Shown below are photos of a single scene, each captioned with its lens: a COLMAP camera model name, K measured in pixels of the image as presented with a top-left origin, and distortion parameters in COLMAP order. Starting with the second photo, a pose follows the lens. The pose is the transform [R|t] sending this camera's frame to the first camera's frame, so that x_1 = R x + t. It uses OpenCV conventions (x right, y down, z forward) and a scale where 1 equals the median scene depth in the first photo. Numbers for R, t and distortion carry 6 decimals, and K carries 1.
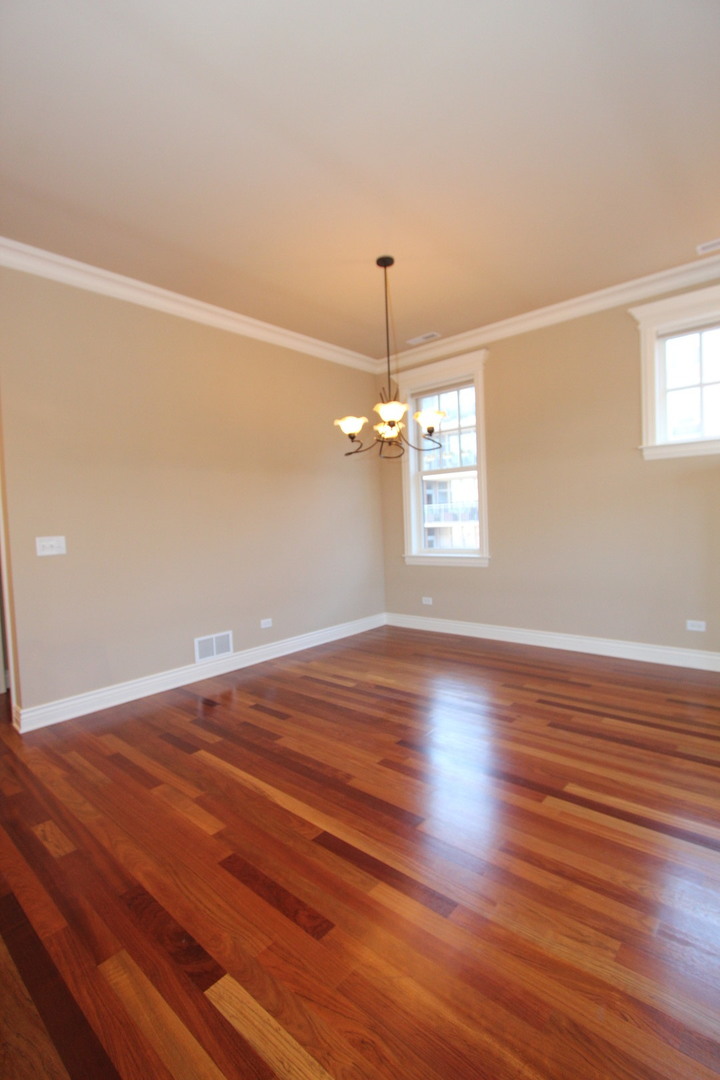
lens RADIAL K [[494.8, 0, 361.9], [0, 494.8, 544.8], [0, 0, 1]] dist [-0.020684, 0.003204]
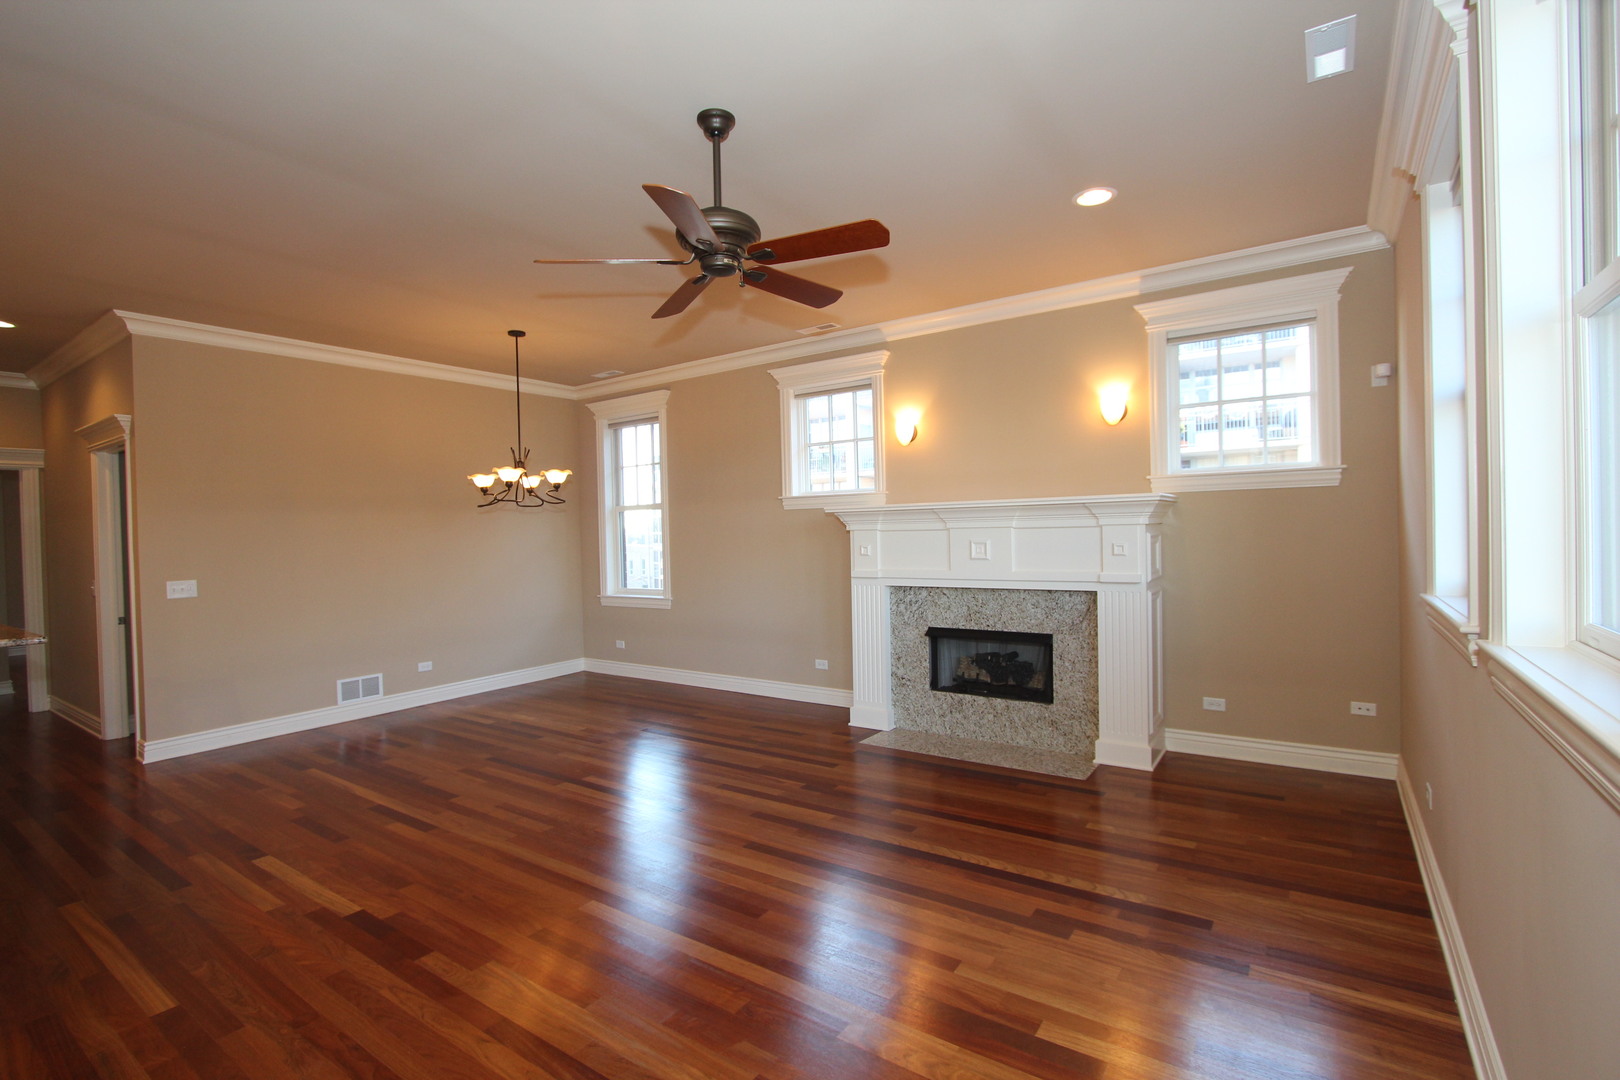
lens RADIAL K [[742.1, 0, 807.3], [0, 742.1, 543.8], [0, 0, 1]] dist [-0.020684, 0.003204]
pose [[0.993212, 0.011256, 0.115769, 0.496502], [-0.007170, 0.999338, -0.035657, -0.046358], [-0.116094, 0.034585, 0.992636, -0.692230]]
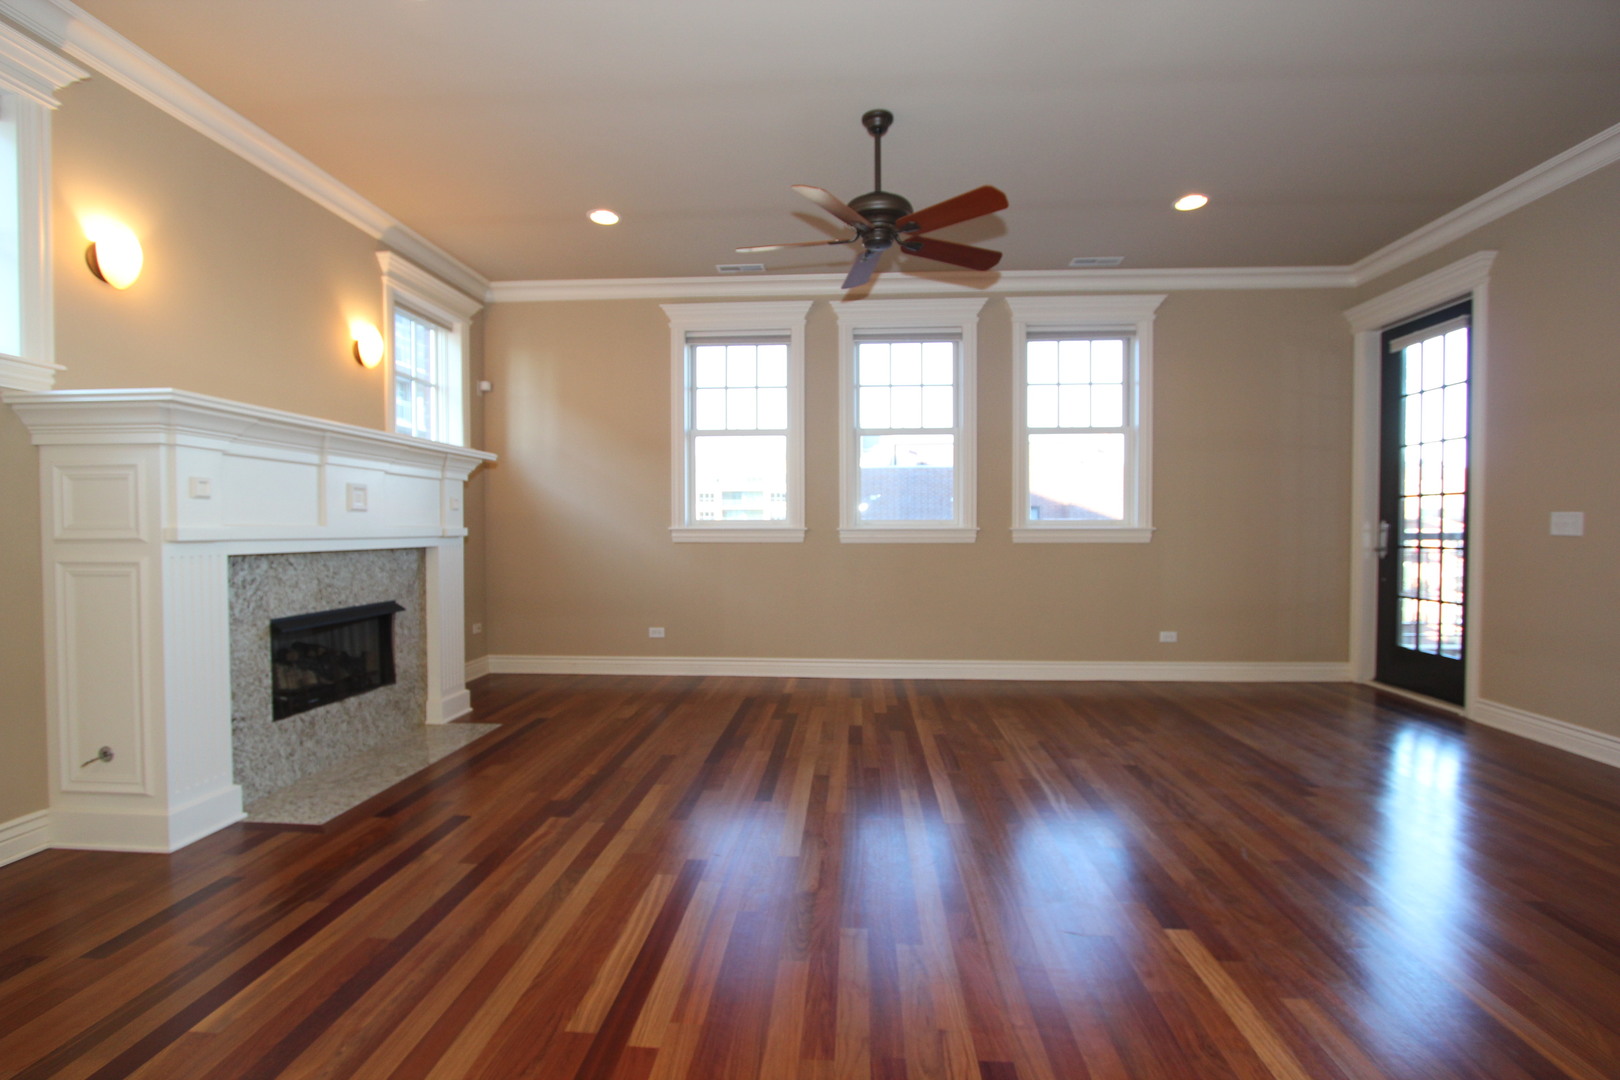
lens RADIAL K [[742.1, 0, 804.1], [0, 742.1, 547.9], [0, 0, 1]] dist [-0.020684, 0.003204]
pose [[-0.609665, 0.015522, 0.792507, -0.212108], [0.060219, 0.997826, 0.026782, -0.007058], [-0.790369, 0.064052, -0.609274, 0.800599]]
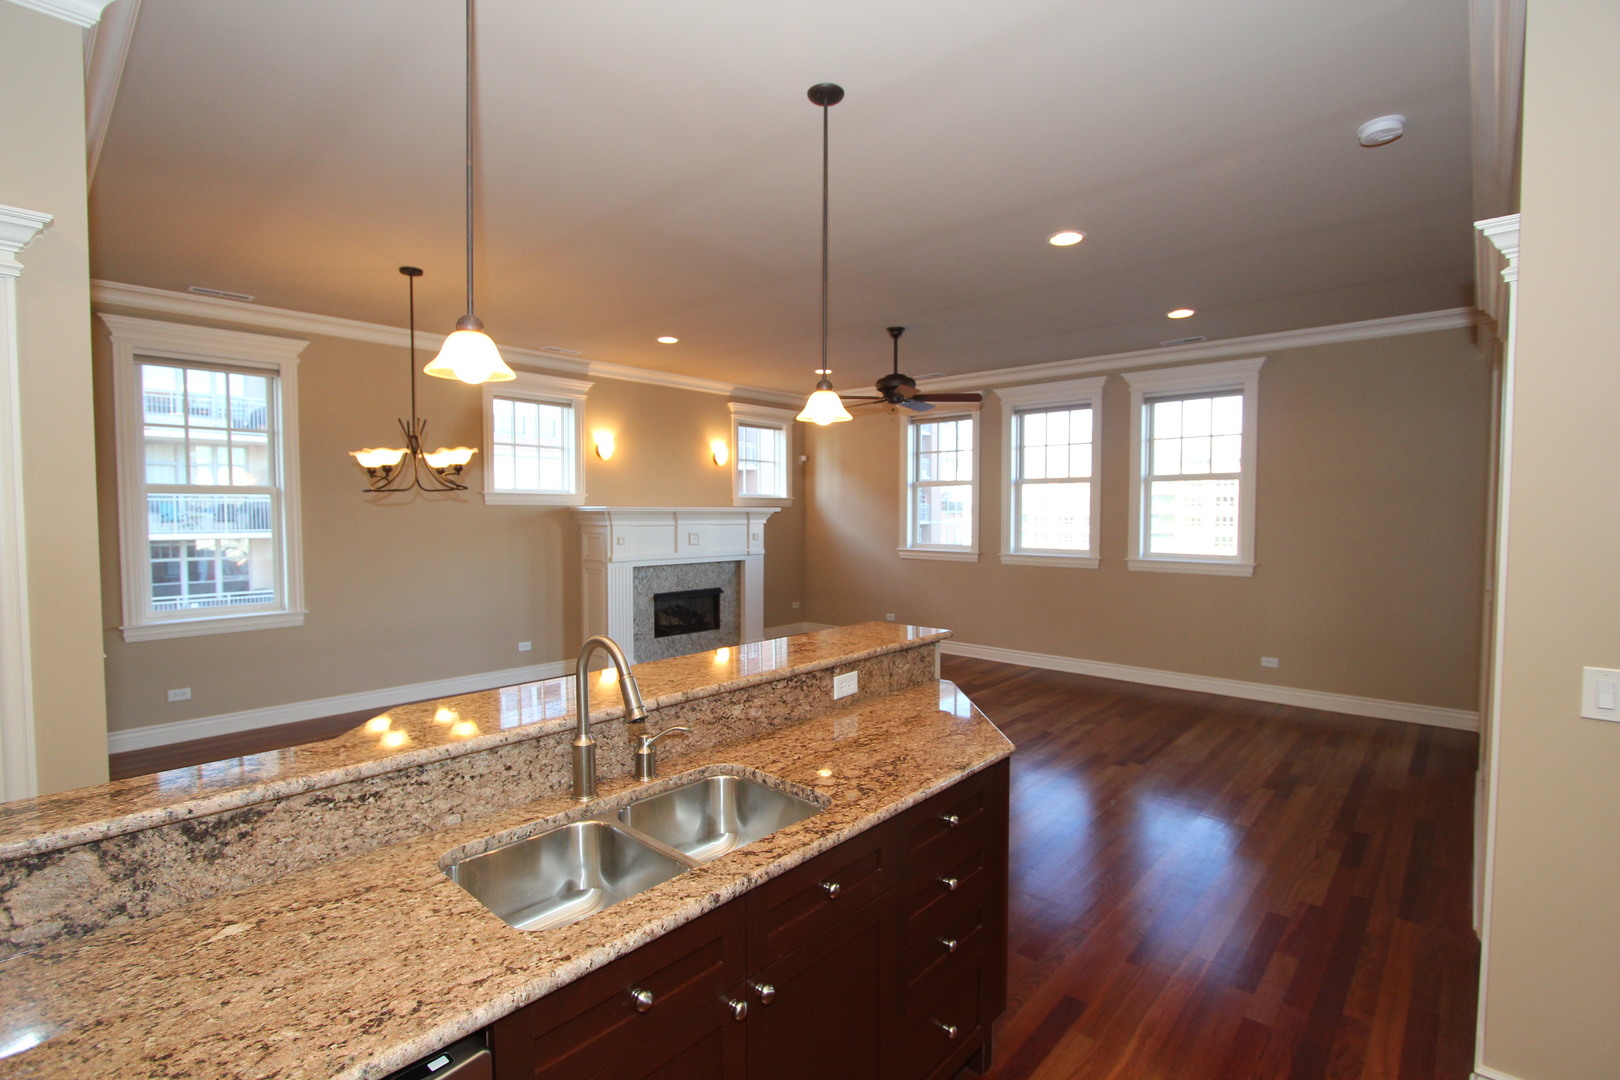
lens RADIAL K [[742.1, 0, 803.9], [0, 742.1, 539.3], [0, 0, 1]] dist [-0.020684, 0.003204]
pose [[0.017611, -0.003247, 0.999840, -1.204646], [0.045504, 0.998961, 0.002443, -0.075545], [-0.998809, 0.045454, 0.017740, 0.299453]]
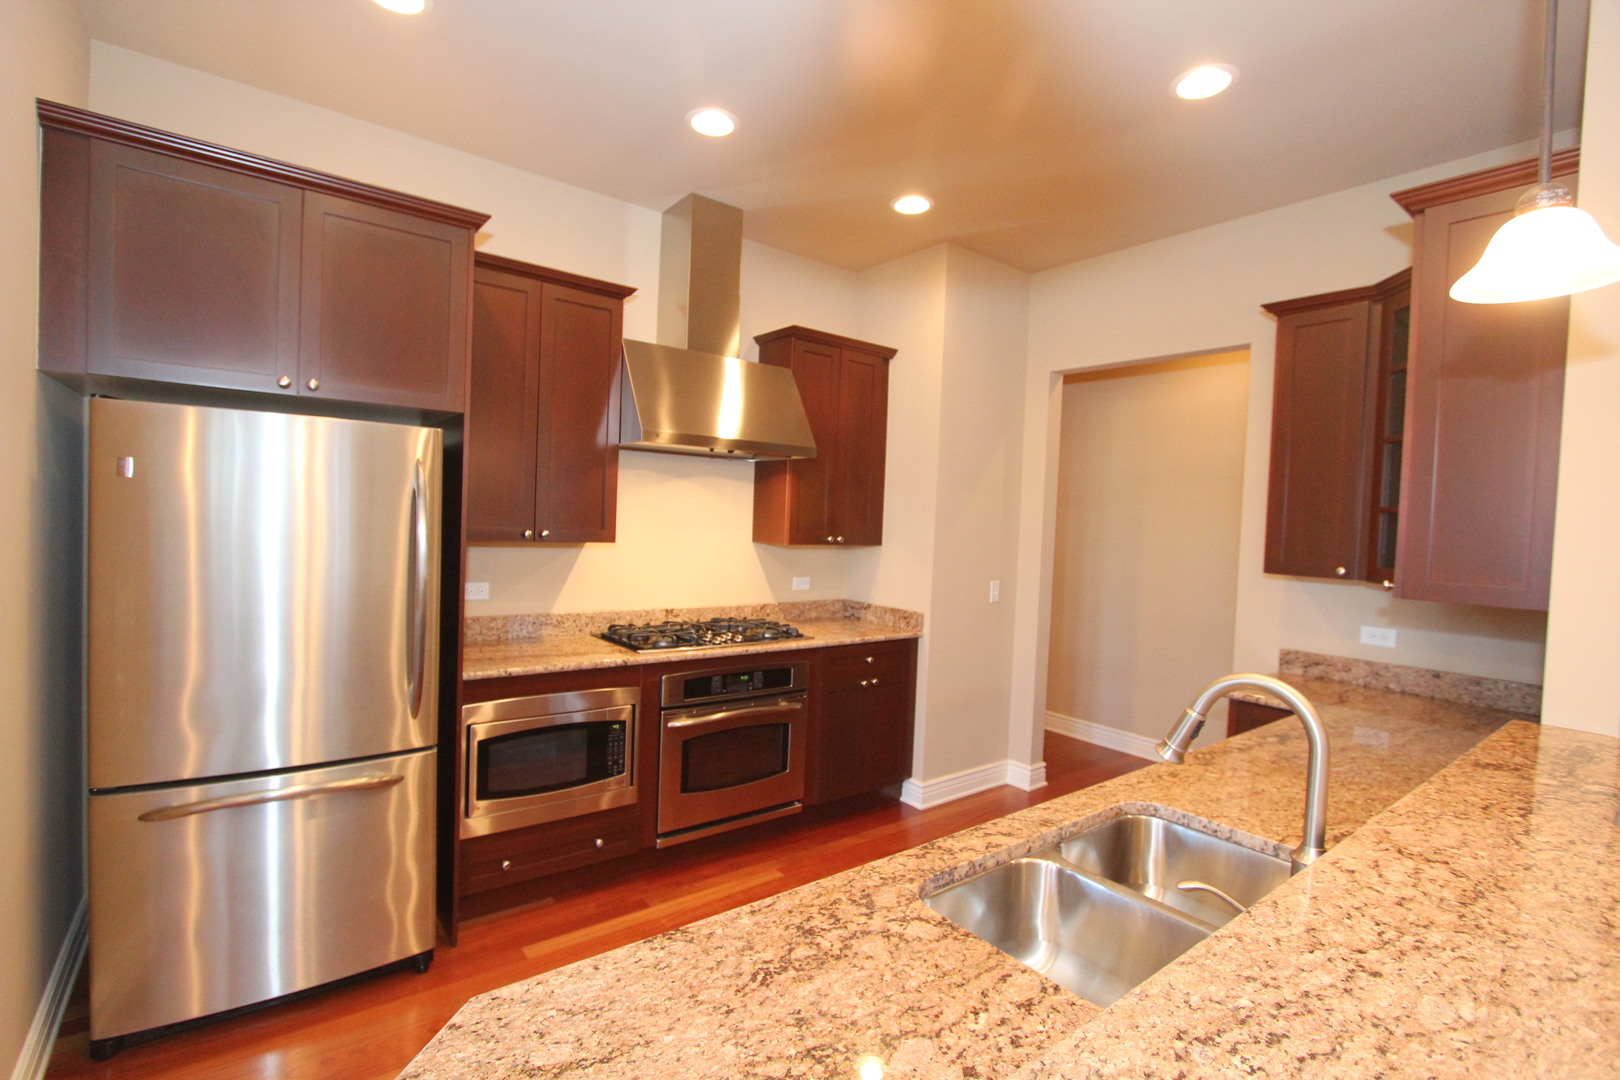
lens RADIAL K [[742.1, 0, 806.0], [0, 742.1, 547.2], [0, 0, 1]] dist [-0.020684, 0.003204]
pose [[-0.183652, 0.065148, -0.980830, -0.384887], [-0.075343, 0.993933, 0.080126, -0.086290], [0.980100, 0.088614, -0.177629, 0.293843]]
